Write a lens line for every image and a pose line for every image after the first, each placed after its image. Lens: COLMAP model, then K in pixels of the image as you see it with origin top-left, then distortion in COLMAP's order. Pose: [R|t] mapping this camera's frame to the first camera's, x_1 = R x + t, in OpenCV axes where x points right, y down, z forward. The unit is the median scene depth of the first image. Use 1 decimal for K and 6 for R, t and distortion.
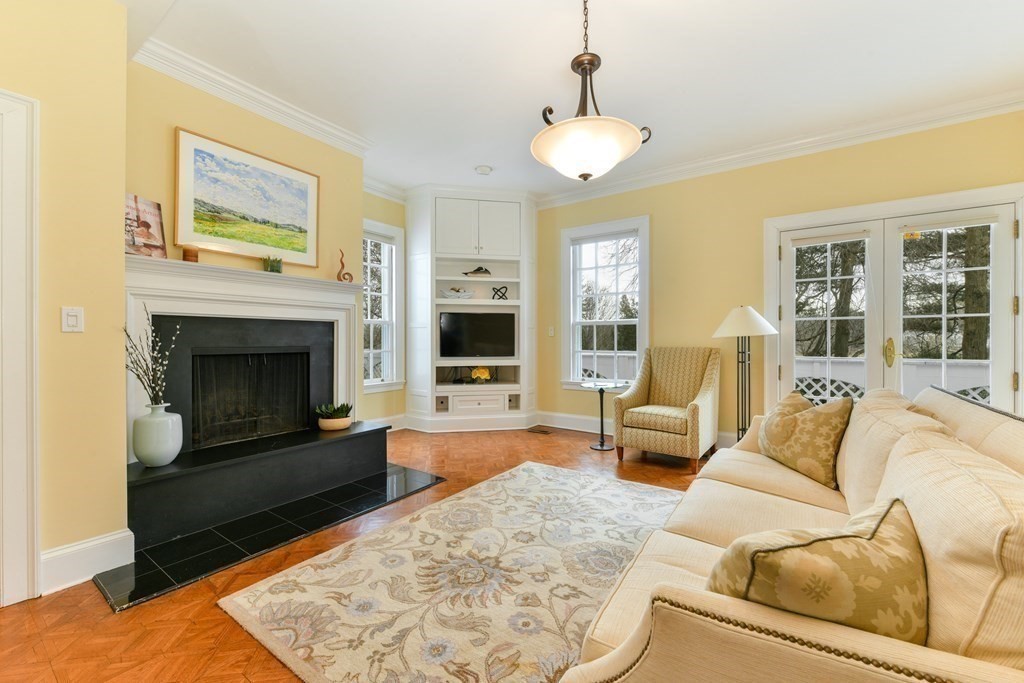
lens RADIAL K [[406.0, 0, 519.0], [0, 406.0, 339.7], [0, 0, 1]] dist [-0.001938, -0.000501]
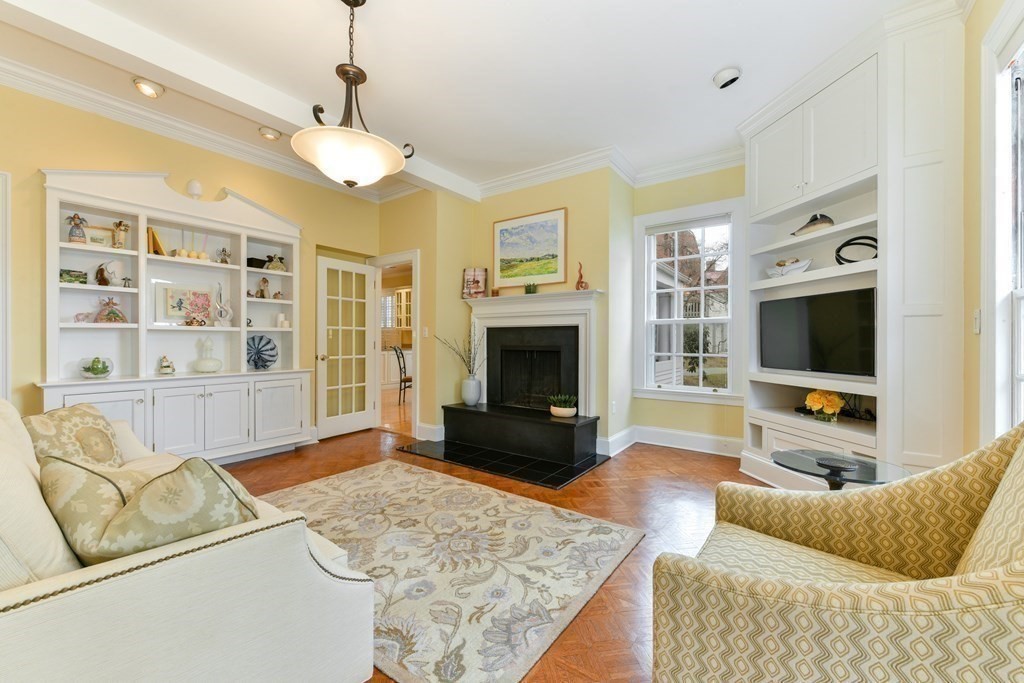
lens RADIAL K [[406.0, 0, 519.7], [0, 406.0, 341.4], [0, 0, 1]] dist [-0.001938, -0.000501]
pose [[-0.034246, -0.002565, -0.999410, 0.821722], [-0.005686, 0.999981, -0.002372, 0.004892], [0.999397, 0.005601, -0.034260, 1.017847]]
